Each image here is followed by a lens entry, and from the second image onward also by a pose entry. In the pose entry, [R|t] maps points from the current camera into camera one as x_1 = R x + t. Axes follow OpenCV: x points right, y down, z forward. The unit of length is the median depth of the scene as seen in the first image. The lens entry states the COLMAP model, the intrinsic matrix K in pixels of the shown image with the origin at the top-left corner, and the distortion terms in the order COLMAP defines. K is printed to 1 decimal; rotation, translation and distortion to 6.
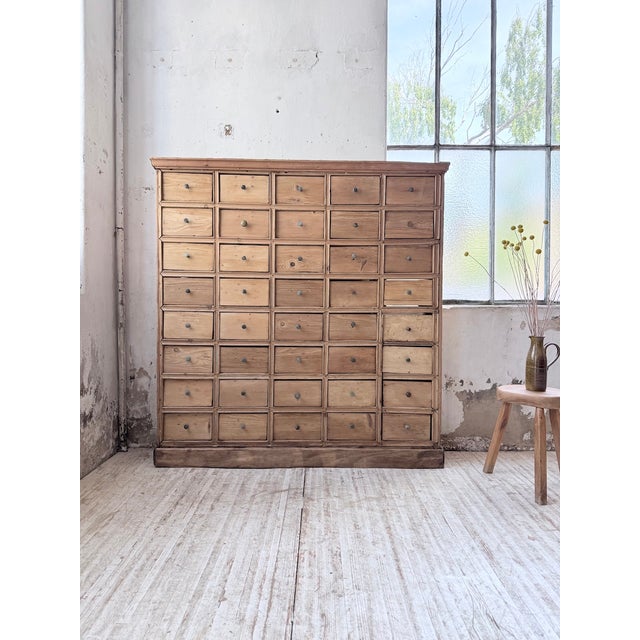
lens RADIAL K [[449.1, 0, 317.4], [0, 449.1, 316.1], [0, 0, 1]] dist [0.078571, -0.116617]
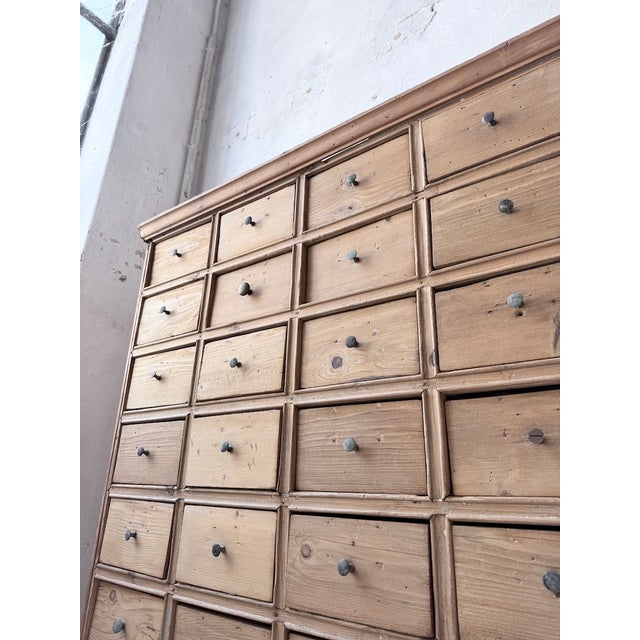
lens RADIAL K [[449.1, 0, 317.4], [0, 449.1, 316.1], [0, 0, 1]] dist [0.078571, -0.116617]
pose [[0.793960, -0.203091, -0.573046, 0.142768], [-0.044053, 0.920861, -0.387395, -0.010890], [0.606372, 0.332820, 0.722180, 0.720000]]
